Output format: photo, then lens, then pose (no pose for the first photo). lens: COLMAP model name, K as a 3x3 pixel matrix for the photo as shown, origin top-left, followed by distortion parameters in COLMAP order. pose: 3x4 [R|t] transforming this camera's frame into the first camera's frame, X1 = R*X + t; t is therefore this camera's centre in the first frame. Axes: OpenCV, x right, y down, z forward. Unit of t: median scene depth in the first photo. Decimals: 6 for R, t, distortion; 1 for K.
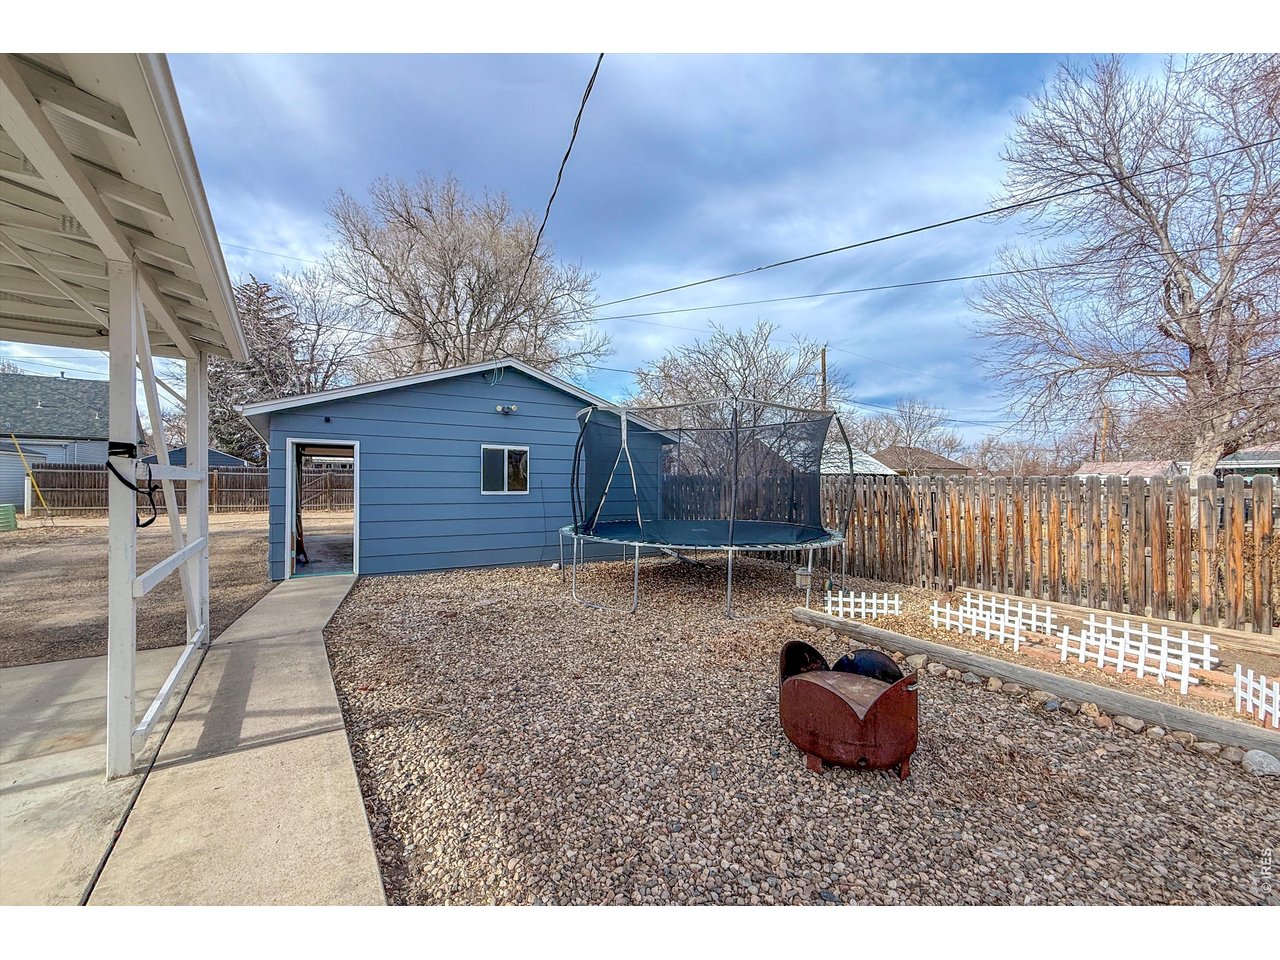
lens RADIAL K [[519.1, 0, 630.5], [0, 519.1, 477.6], [0, 0, 1]] dist [0.000884, -0.000074]
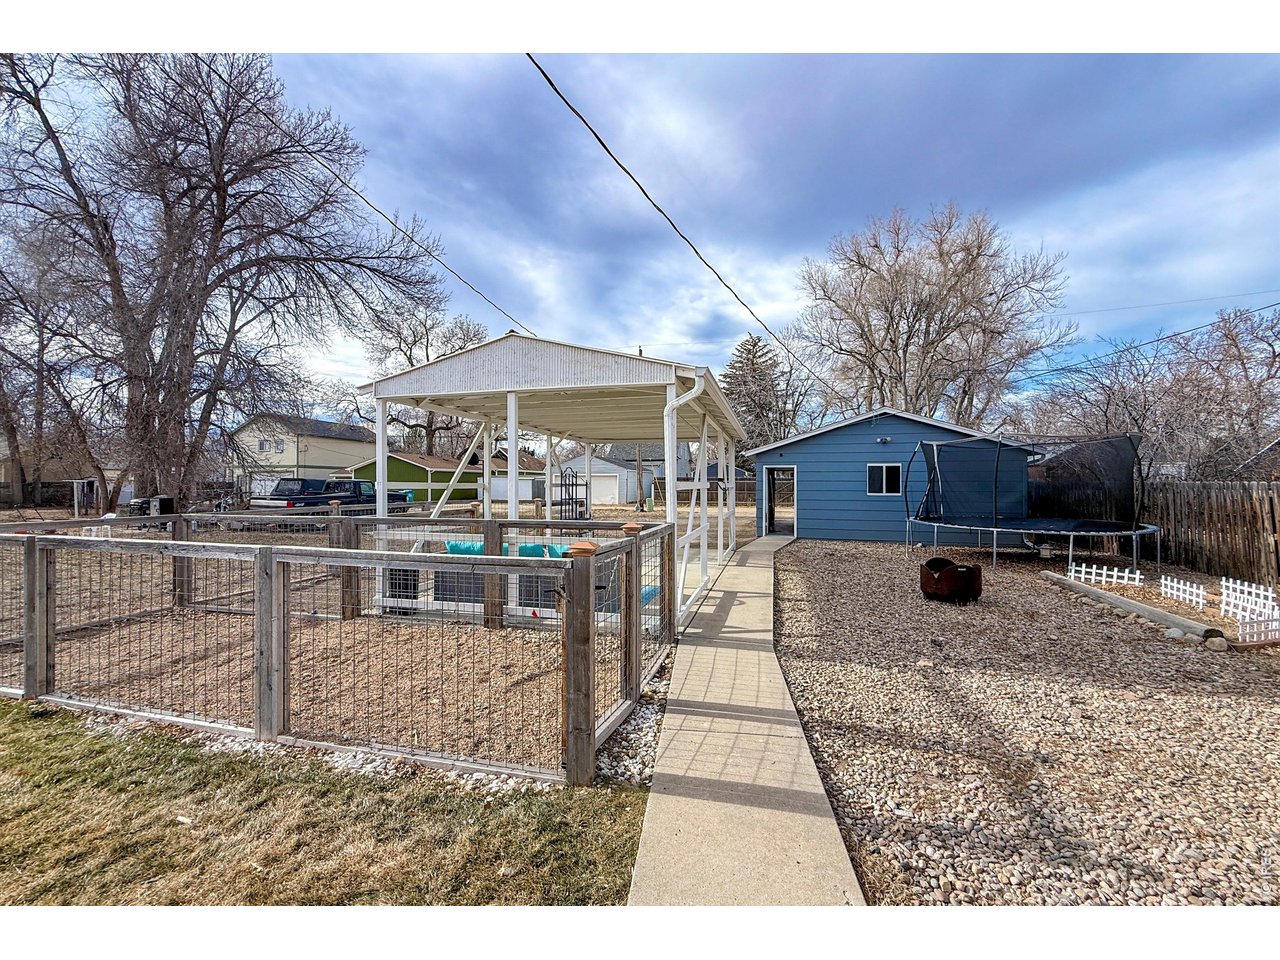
lens RADIAL K [[539.3, 0, 665.4], [0, 539.3, 487.5], [0, 0, 1]] dist [0.000029, -0.000186]
pose [[0.705297, -0.001487, -0.708911, 0.446972], [0.009321, 0.999931, 0.007176, -0.009157], [0.708851, -0.011669, 0.705262, -0.600768]]
